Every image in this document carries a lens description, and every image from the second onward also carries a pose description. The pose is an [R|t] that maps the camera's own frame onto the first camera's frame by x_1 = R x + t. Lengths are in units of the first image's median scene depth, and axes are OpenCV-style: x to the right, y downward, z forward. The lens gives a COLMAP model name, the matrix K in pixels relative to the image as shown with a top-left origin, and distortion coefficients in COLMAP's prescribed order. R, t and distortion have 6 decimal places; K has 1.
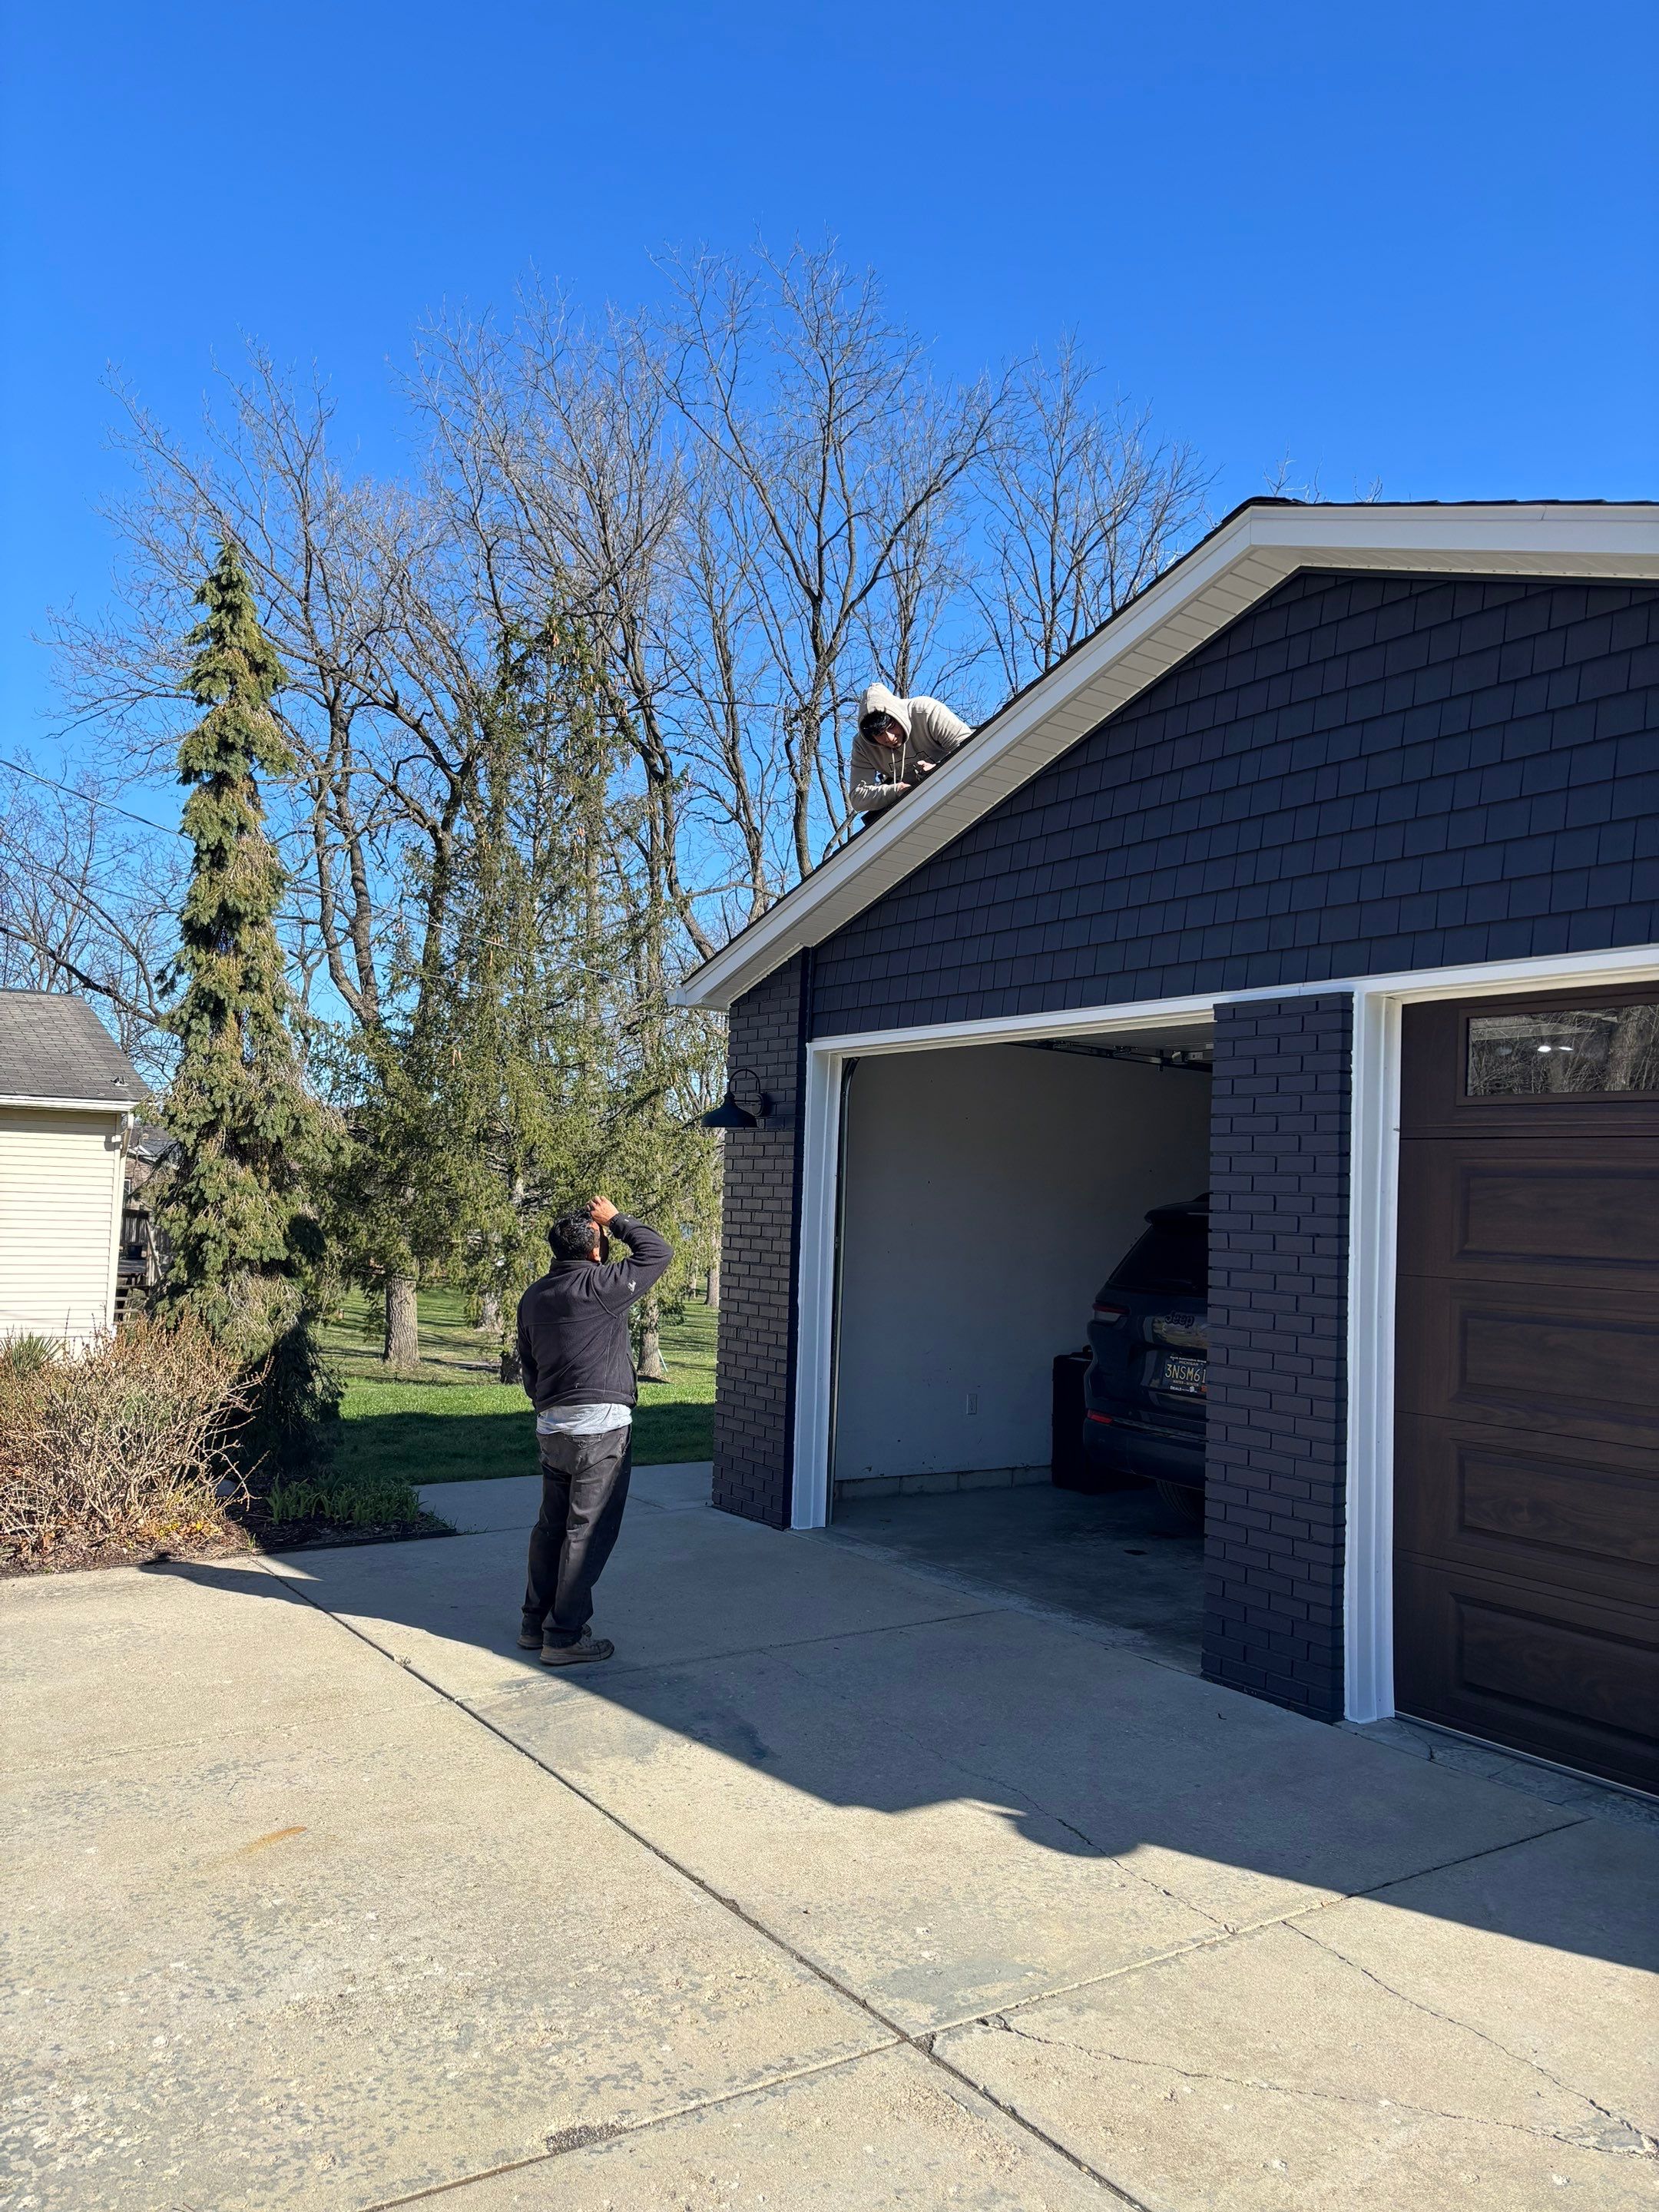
lens RADIAL K [[1661.6, 0, 815.4], [0, 1661.6, 1114.7], [0, 0, 1]] dist [0.048998, -0.048576]
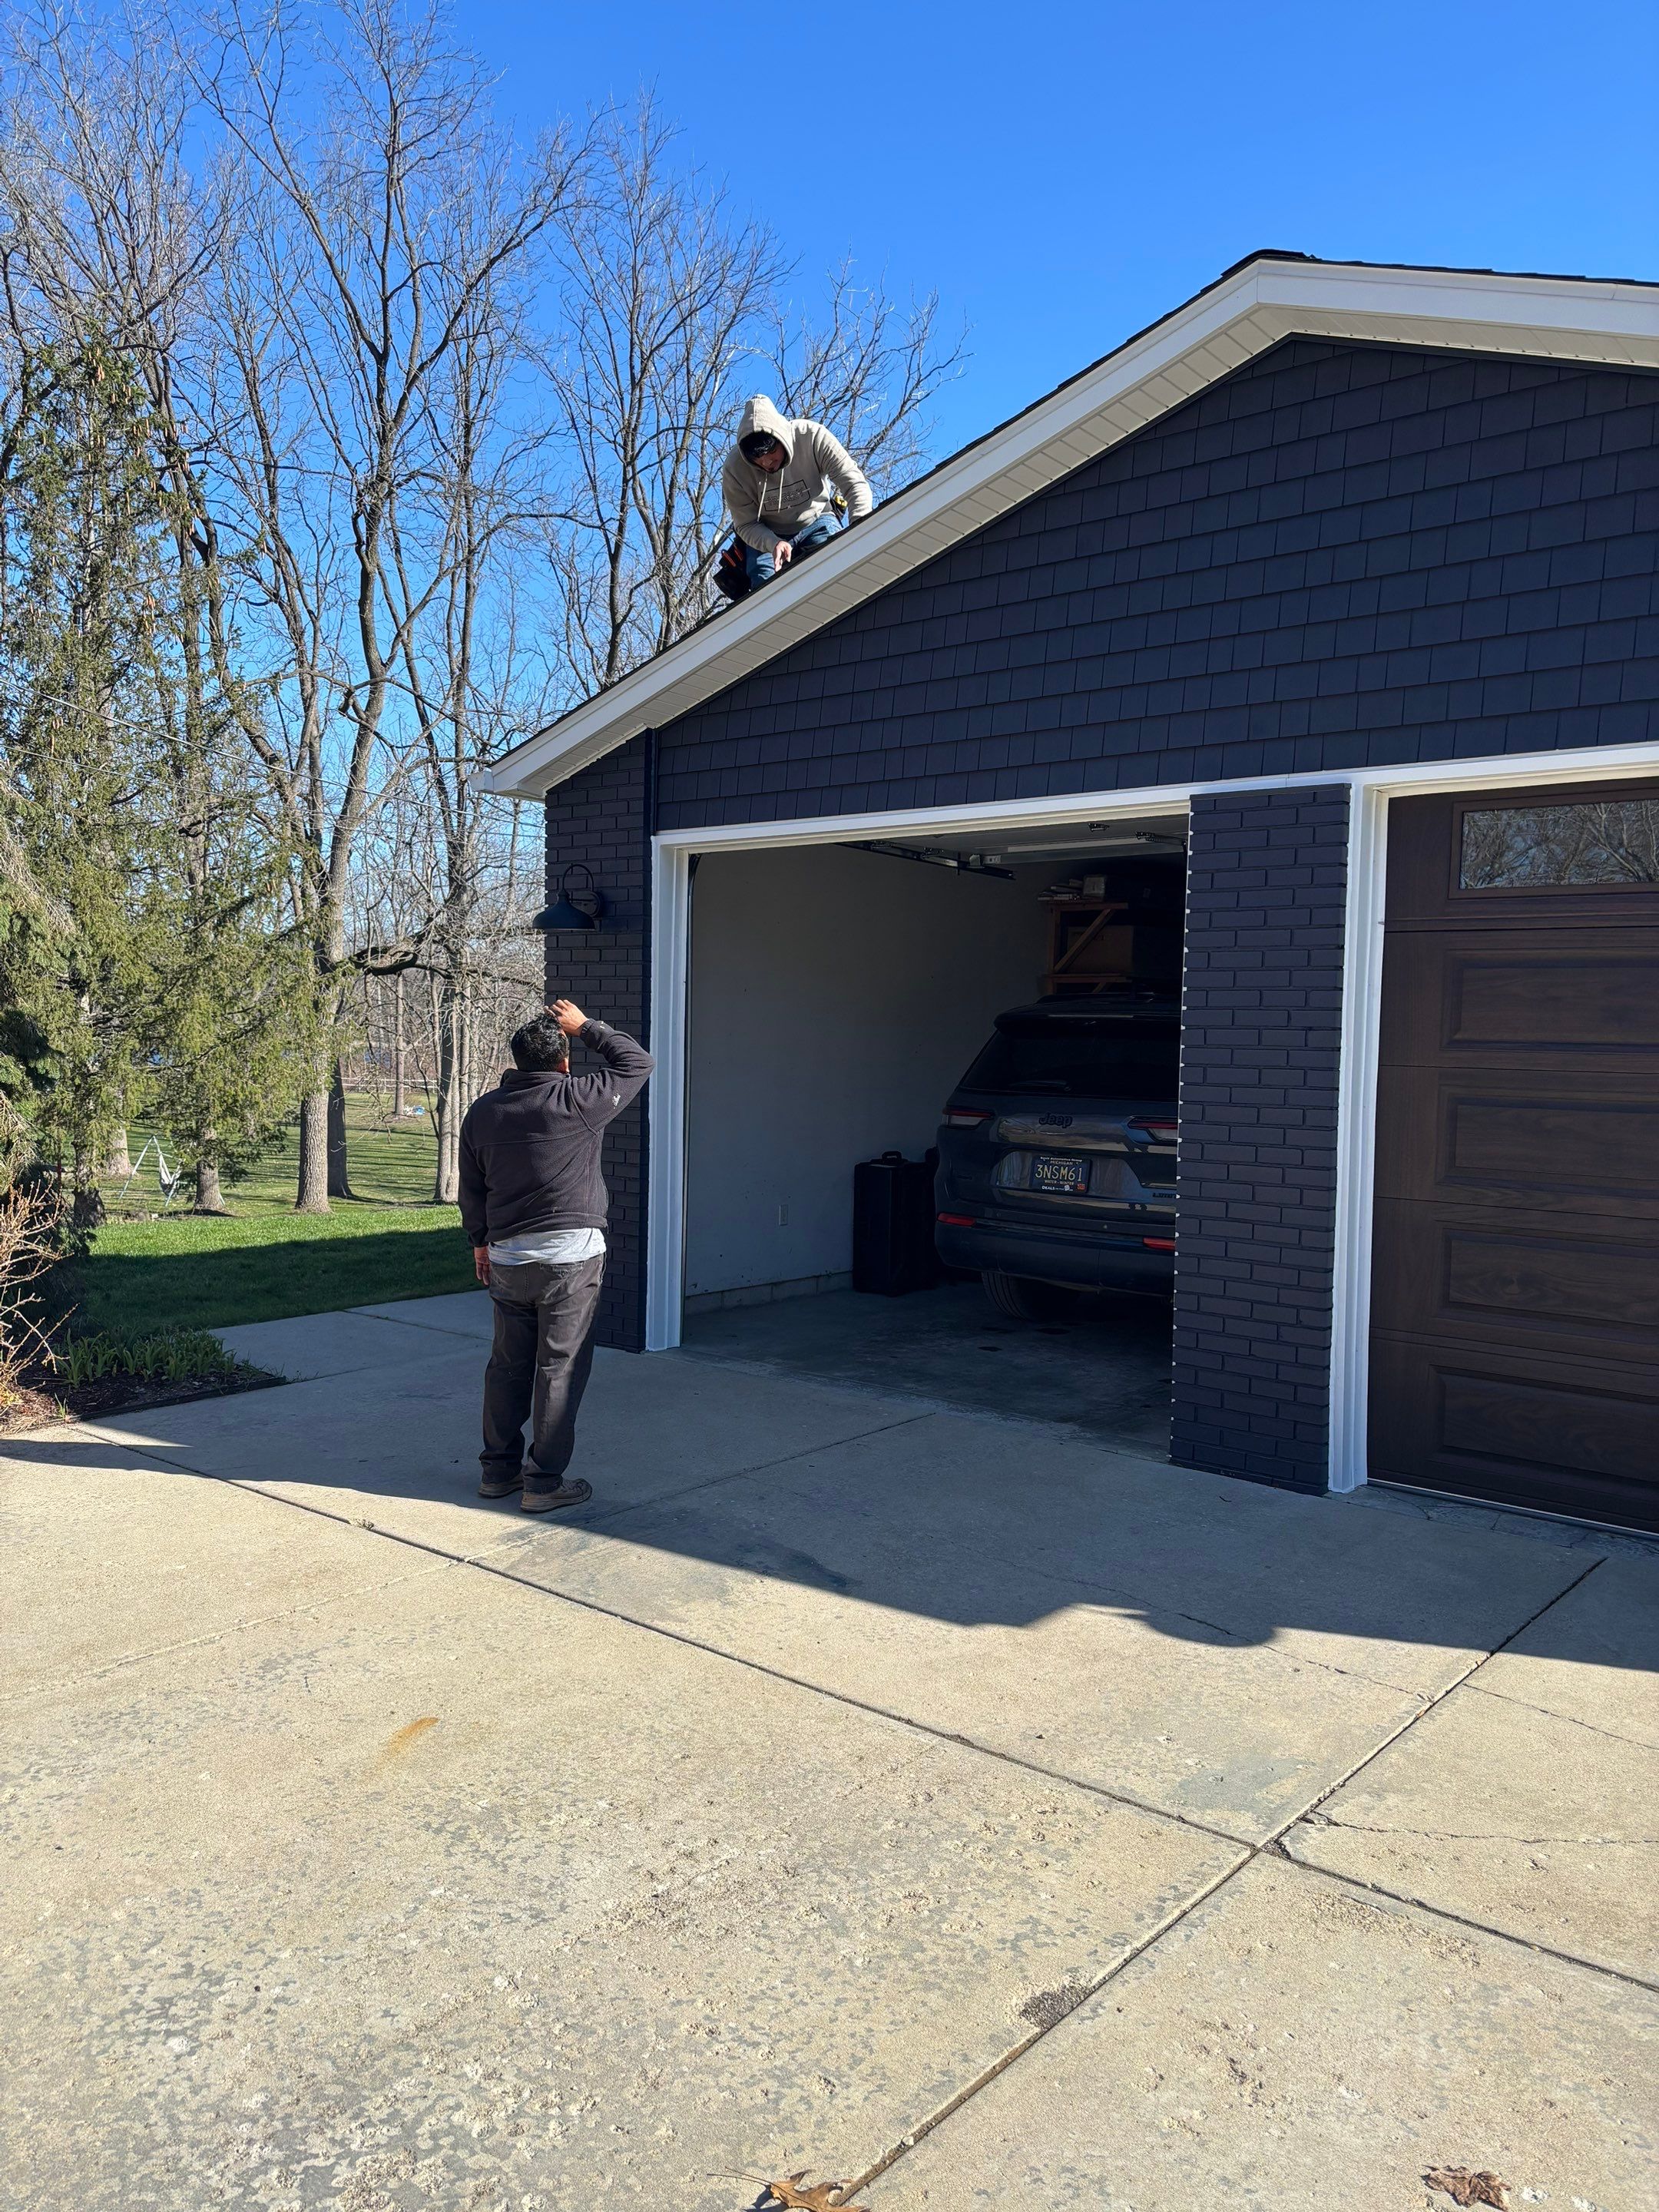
lens RADIAL K [[1661.6, 0, 809.5], [0, 1661.6, 1118.3], [0, 0, 1]] dist [0.048998, -0.048576]
pose [[0.960862, -0.029968, 0.275401, -0.264660], [-0.000908, 0.993785, 0.111308, 0.013839], [-0.277025, -0.107202, 0.954864, 0.113175]]
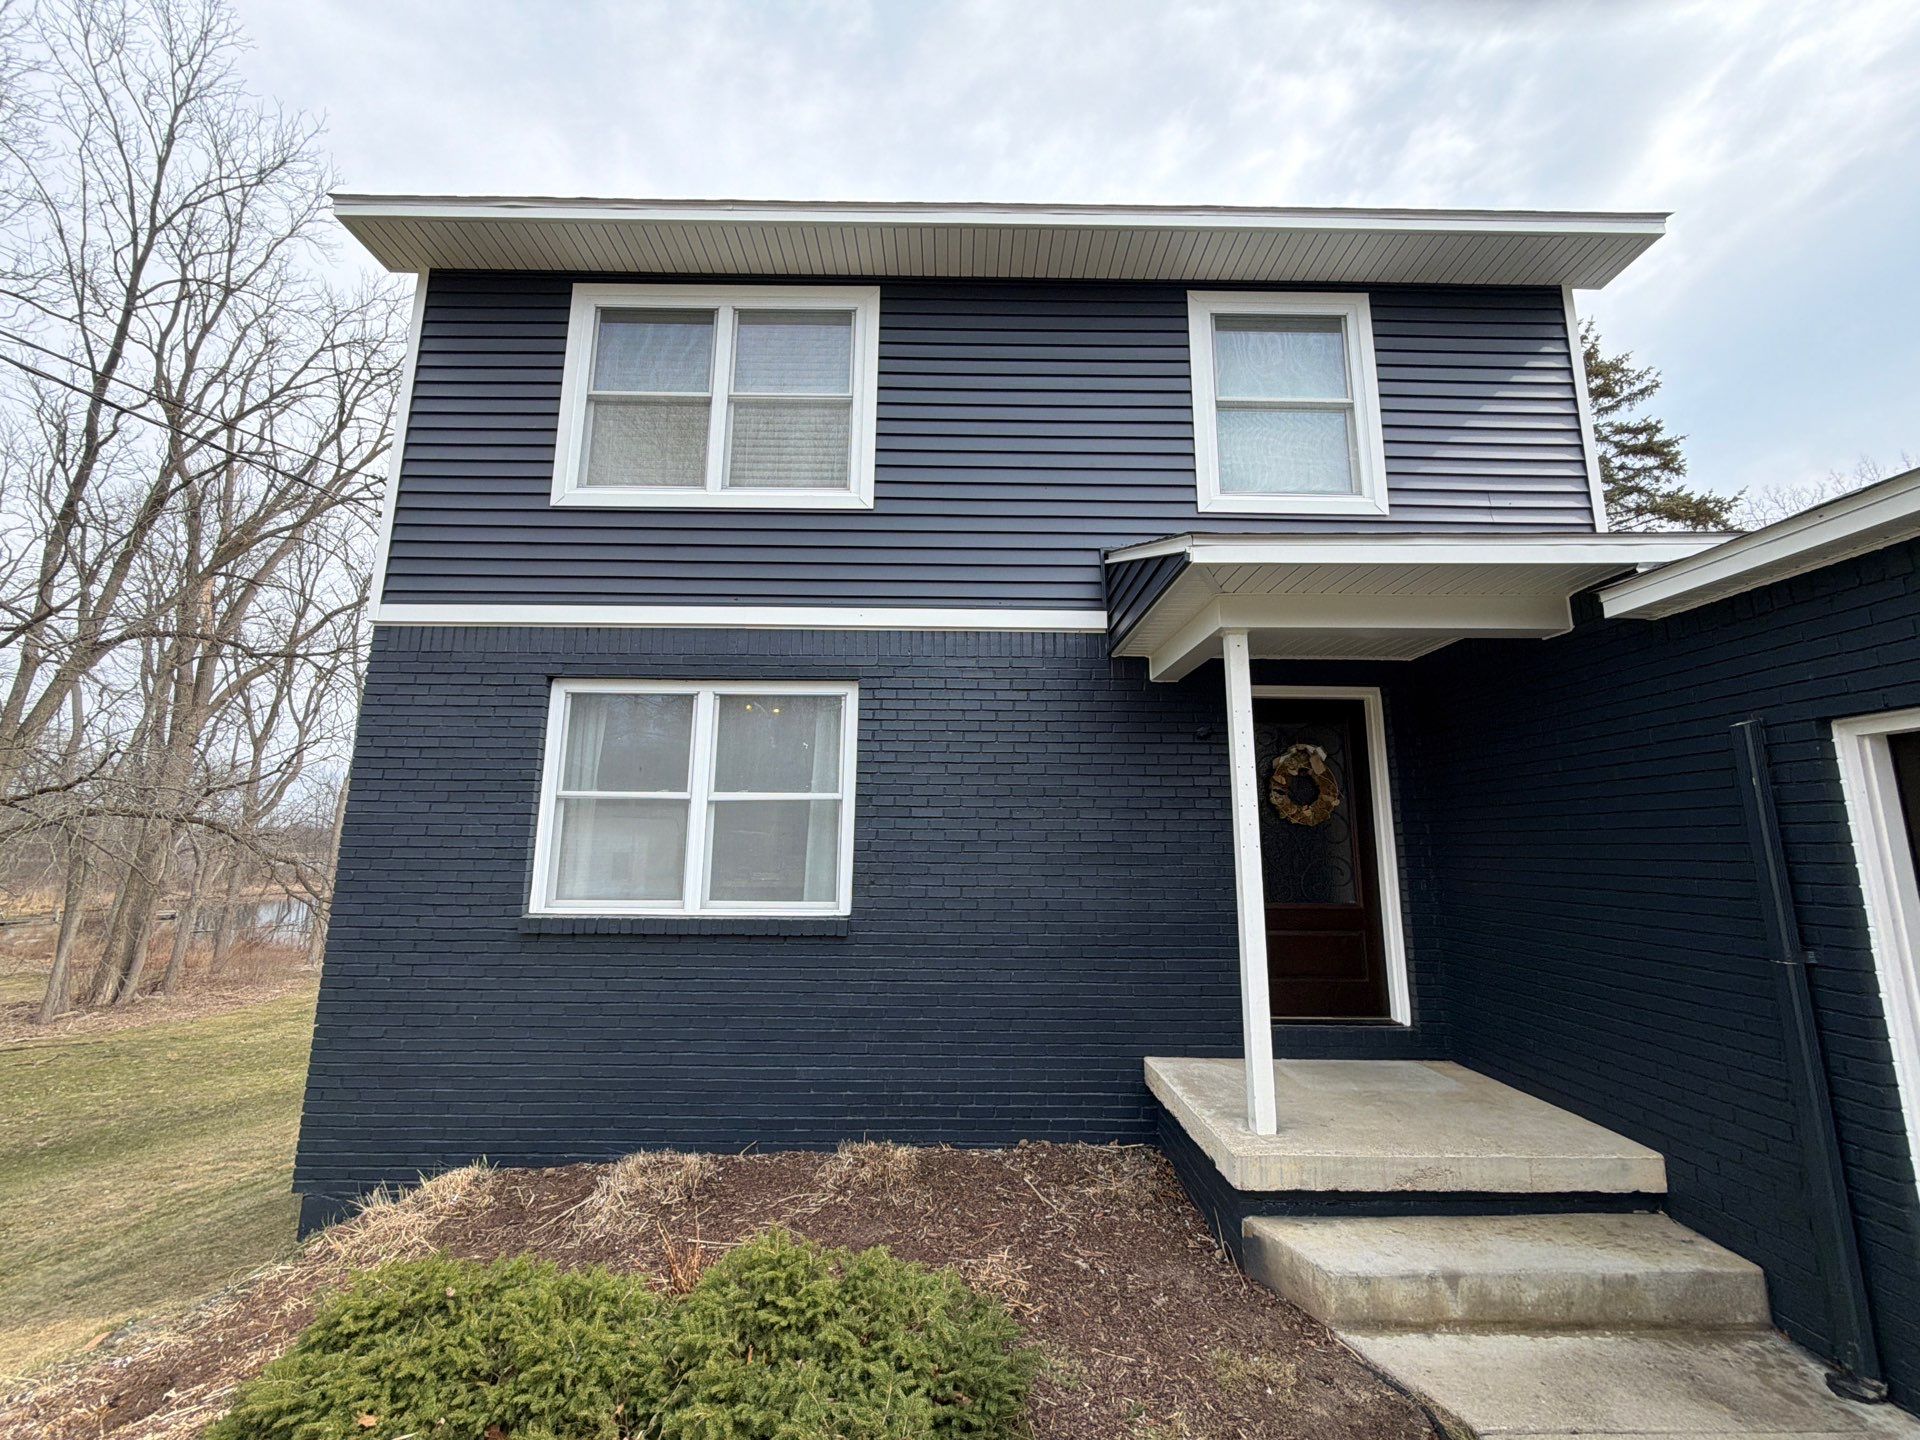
lens RADIAL K [[763.7, 0, 958.0], [0, 763.7, 714.0], [0, 0, 1]] dist [-0.000570, 0.001527]
pose [[0.549138, 0.116791, 0.827531, 0.439951], [-0.031836, 0.992392, -0.118933, 0.140340], [-0.835125, 0.038966, 0.548678, 2.515809]]
